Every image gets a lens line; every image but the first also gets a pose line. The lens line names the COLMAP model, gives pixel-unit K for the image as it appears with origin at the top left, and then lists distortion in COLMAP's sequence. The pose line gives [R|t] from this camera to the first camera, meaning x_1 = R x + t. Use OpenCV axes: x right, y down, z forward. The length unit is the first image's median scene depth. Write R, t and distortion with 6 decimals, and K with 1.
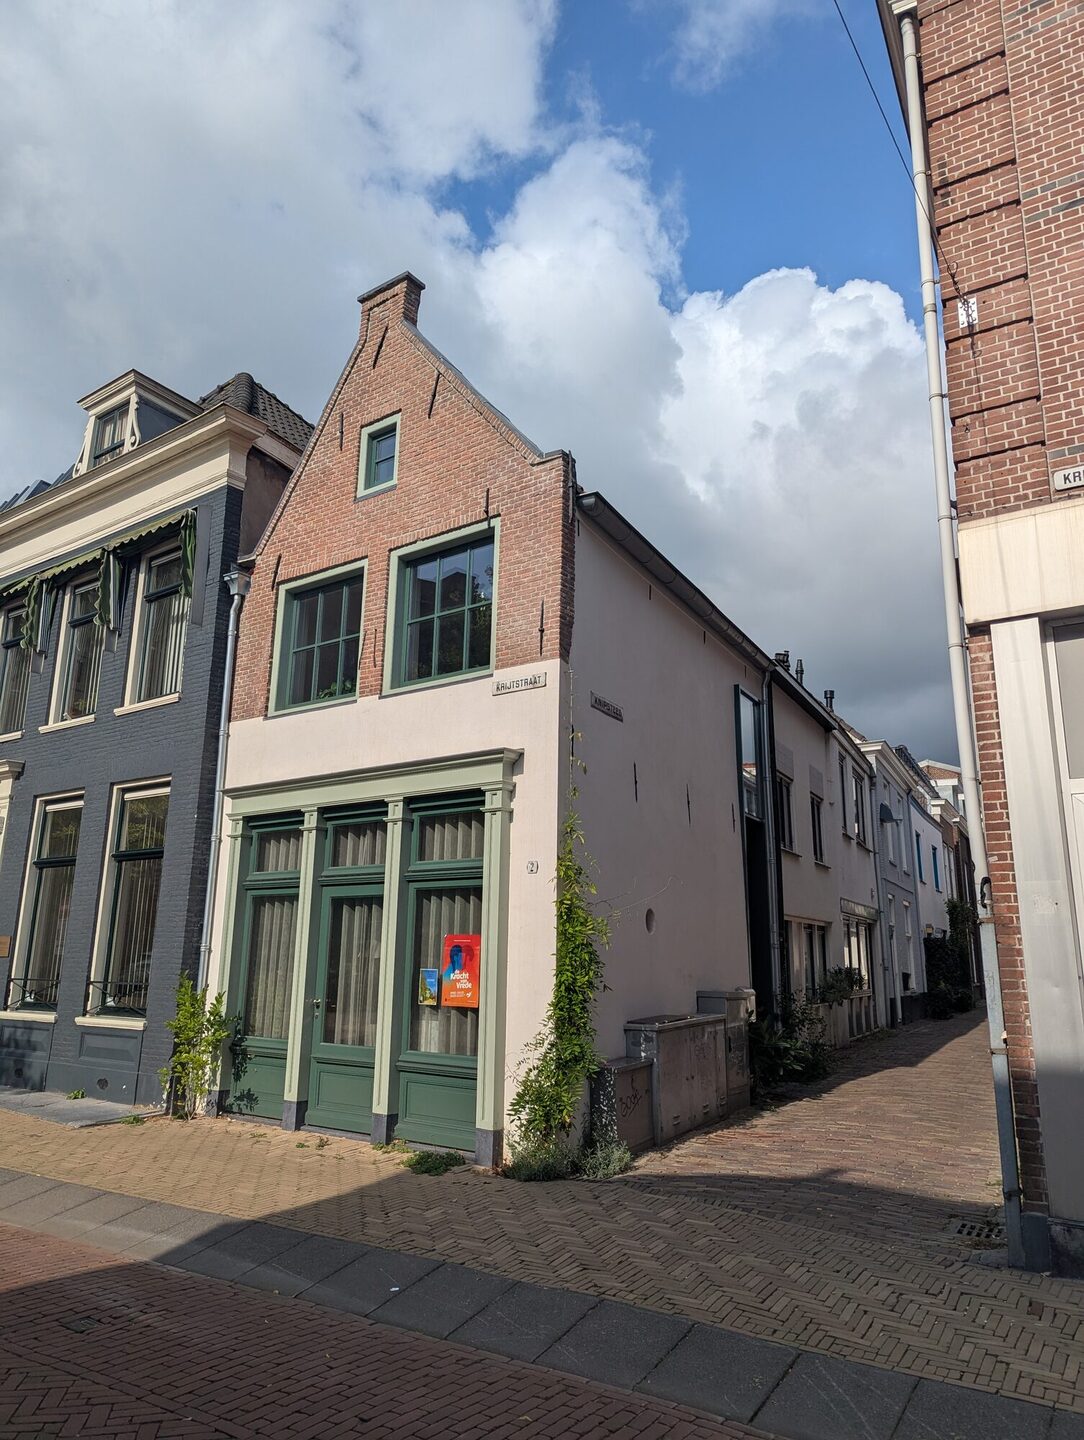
lens RADIAL K [[1024.1, 0, 542.0], [0, 1024.1, 720.0], [0, 0, 1]] dist [0.074235, -0.045624]
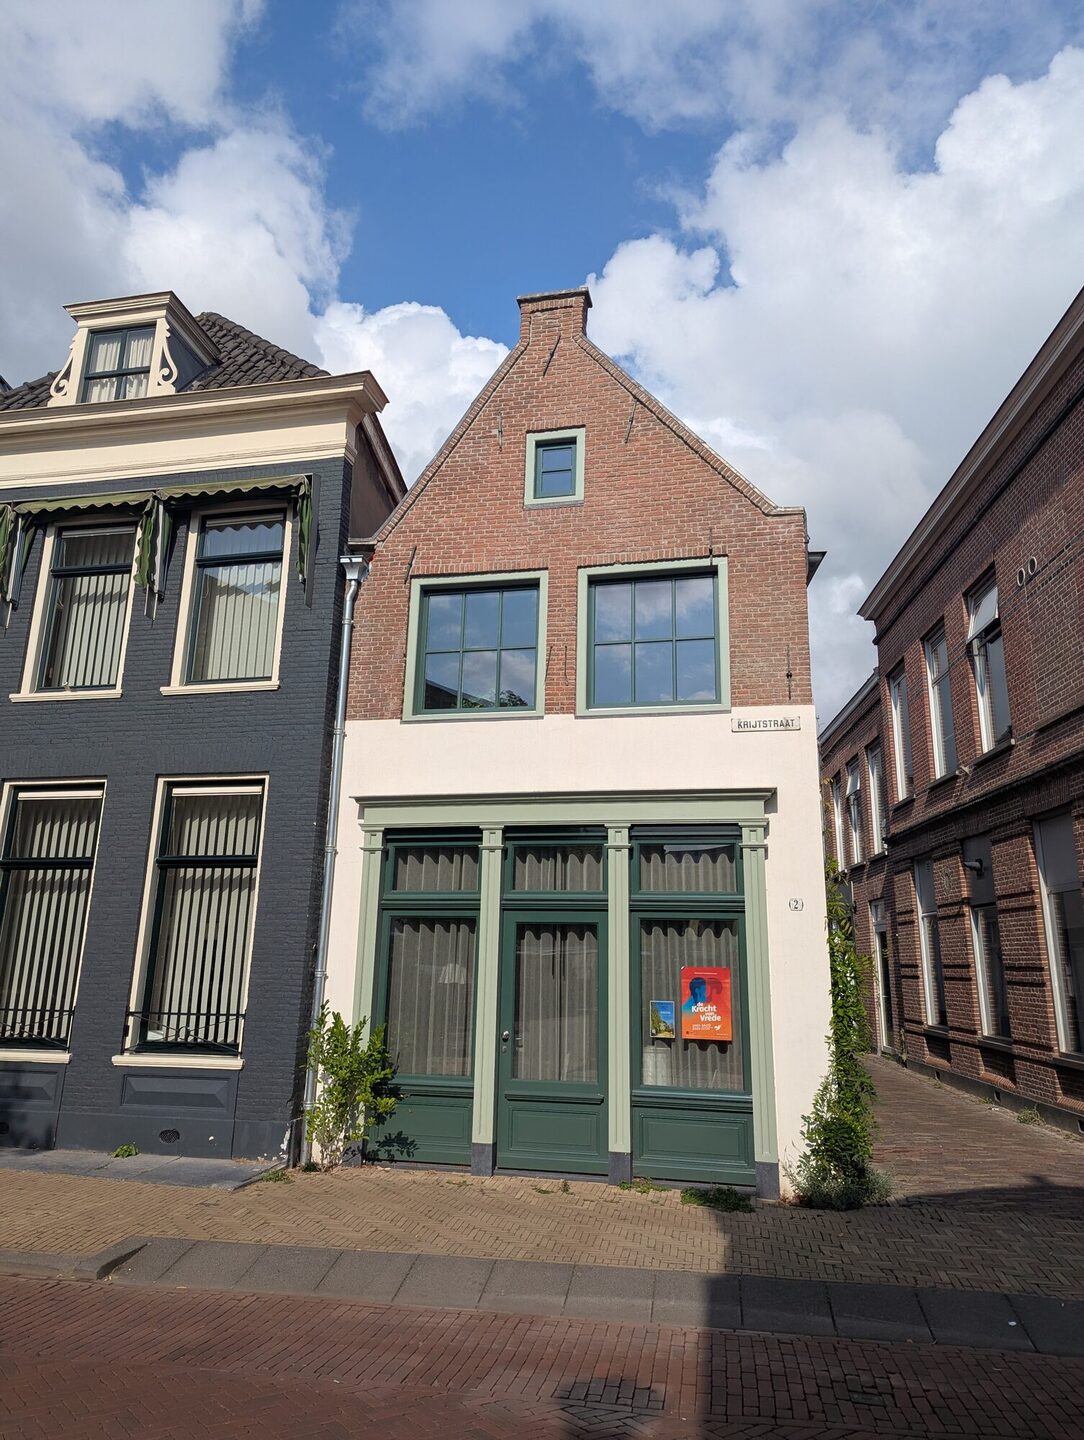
lens RADIAL K [[1002.1, 0, 542.0], [0, 1002.1, 720.0], [0, 0, 1]] dist [0.081310, -0.080122]
pose [[0.907438, 0.108595, 0.405910, -0.538389], [-0.101650, 0.994067, -0.038704, 0.019400], [-0.407705, -0.006139, 0.913093, 0.138895]]
